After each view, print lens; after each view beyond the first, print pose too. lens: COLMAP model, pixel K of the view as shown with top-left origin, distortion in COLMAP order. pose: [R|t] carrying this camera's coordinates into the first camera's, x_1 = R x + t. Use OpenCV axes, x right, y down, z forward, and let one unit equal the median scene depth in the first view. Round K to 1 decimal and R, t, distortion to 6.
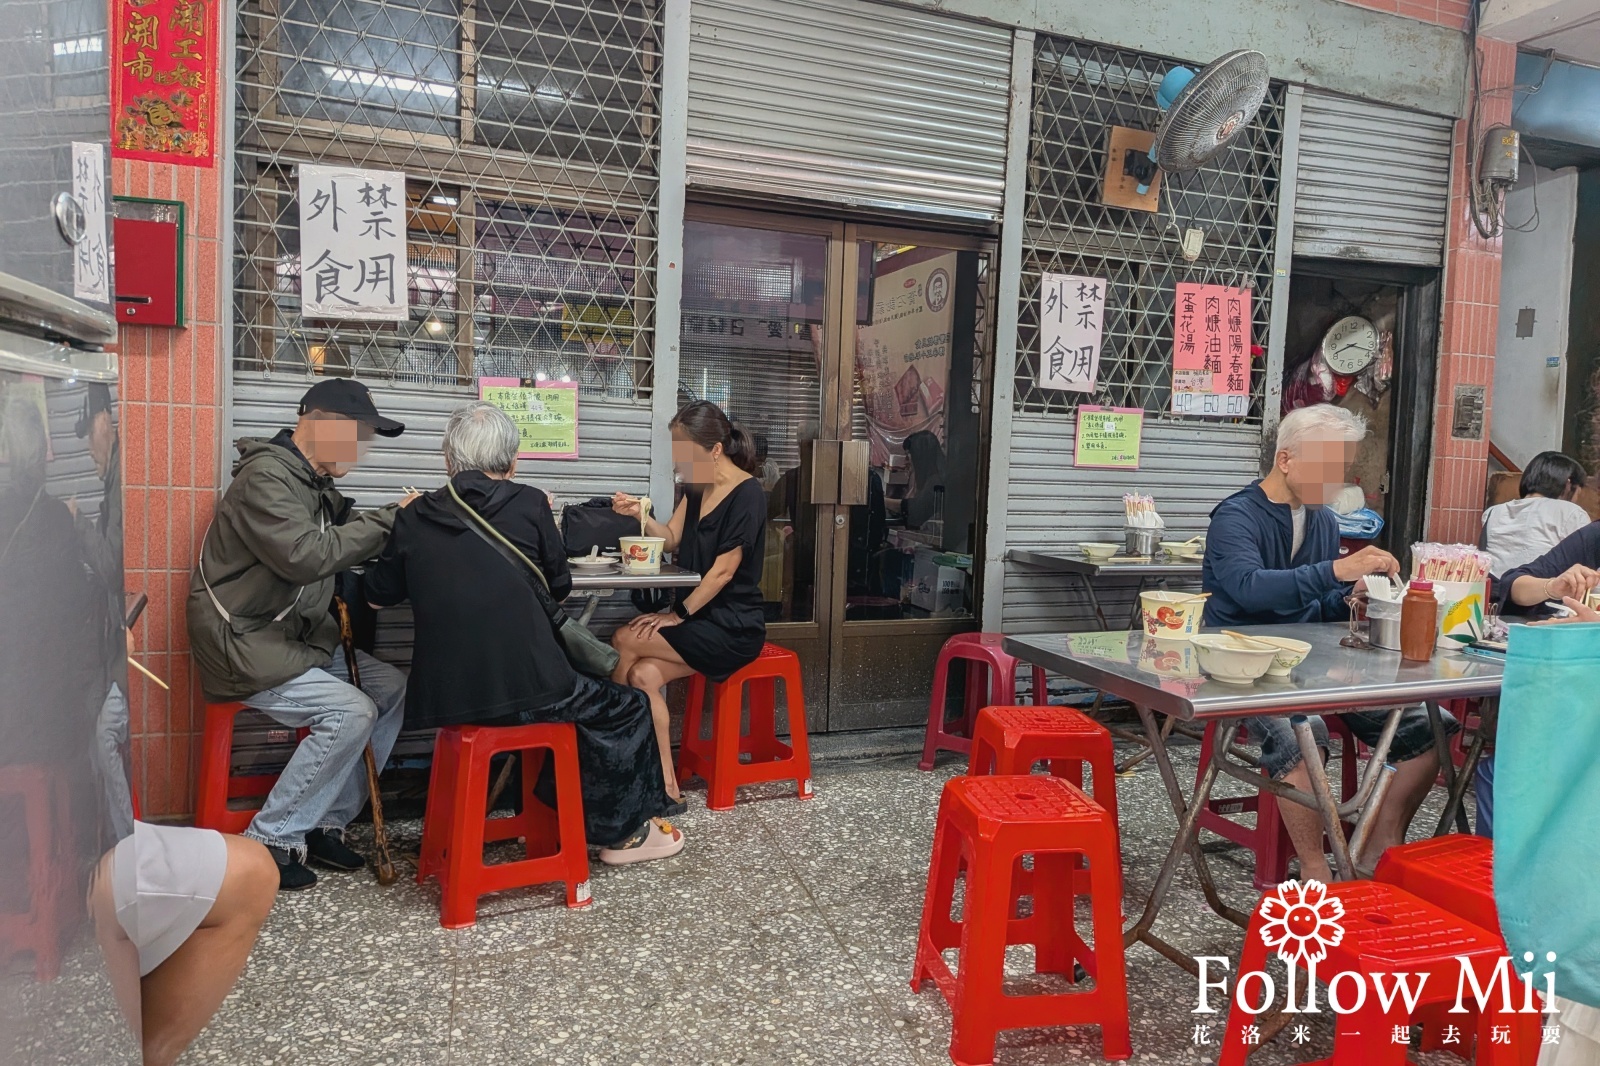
lens RADIAL K [[1089.3, 0, 797.5], [0, 1089.3, 530.4], [0, 0, 1]] dist [-0.007854, -0.019566]
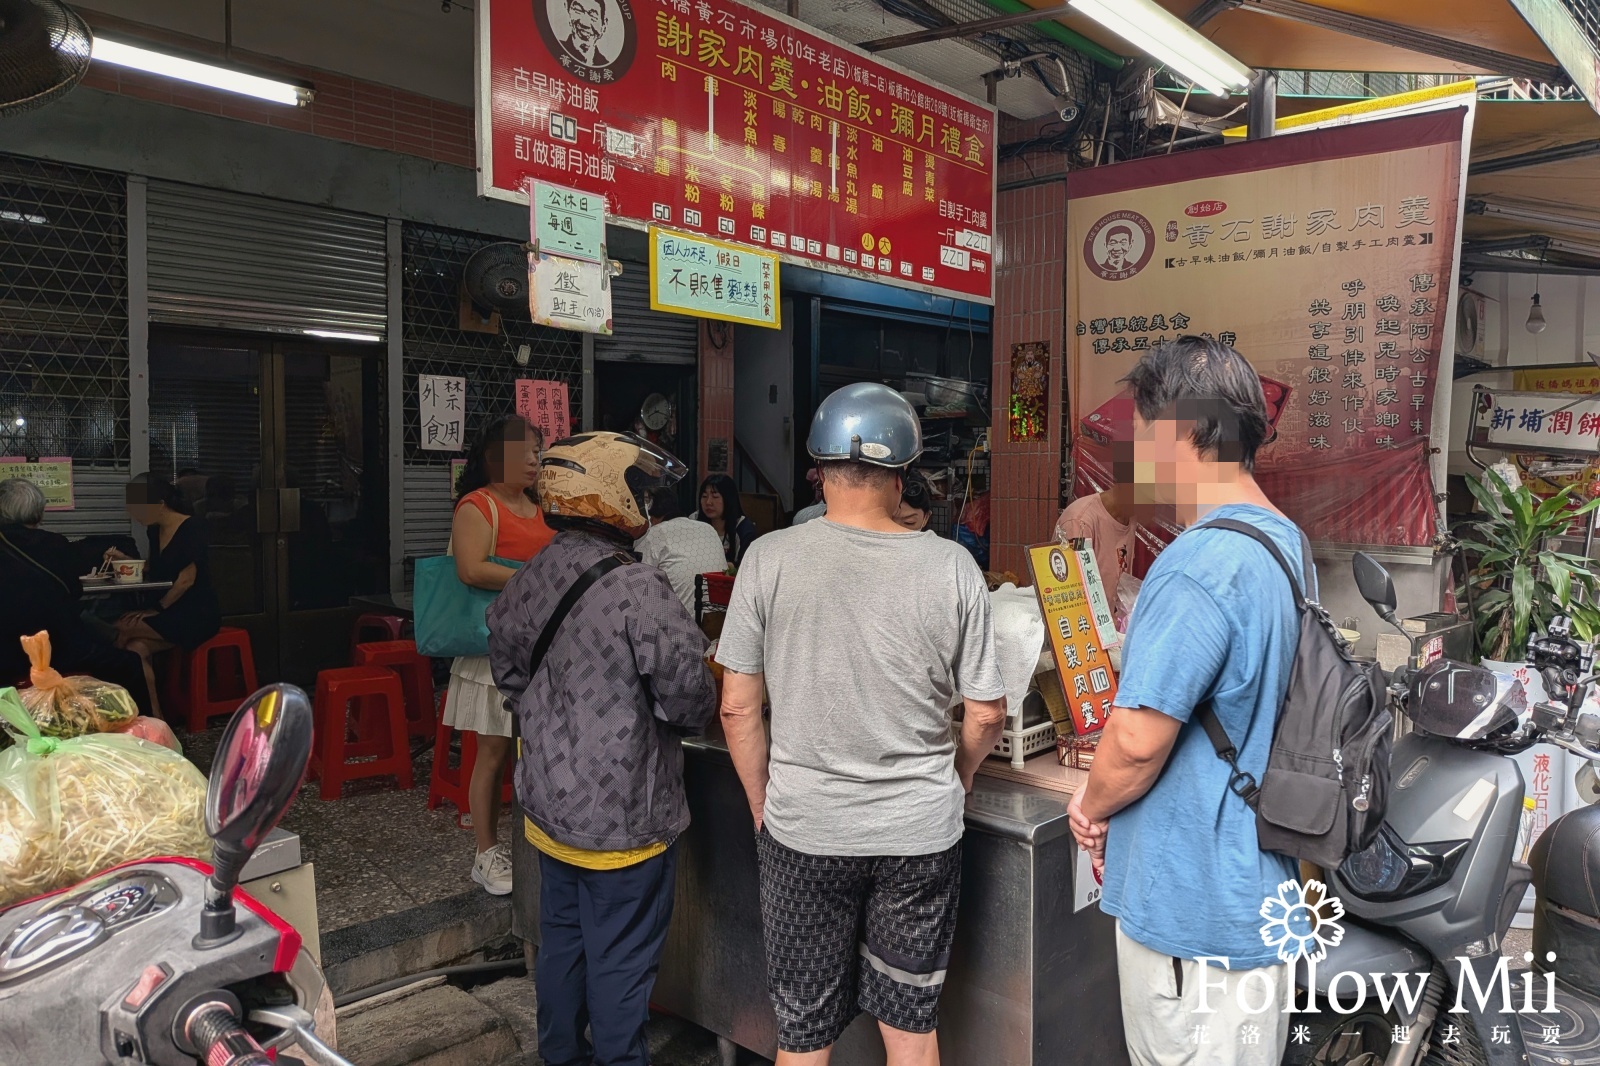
lens RADIAL K [[1089.3, 0, 804.7], [0, 1089.3, 544.0], [0, 0, 1]] dist [-0.007854, -0.019566]
pose [[0.907578, -0.048903, 0.417027, 0.067588], [0.048642, 0.998753, 0.011261, 0.010031], [-0.417057, 0.010064, 0.908824, -0.605081]]
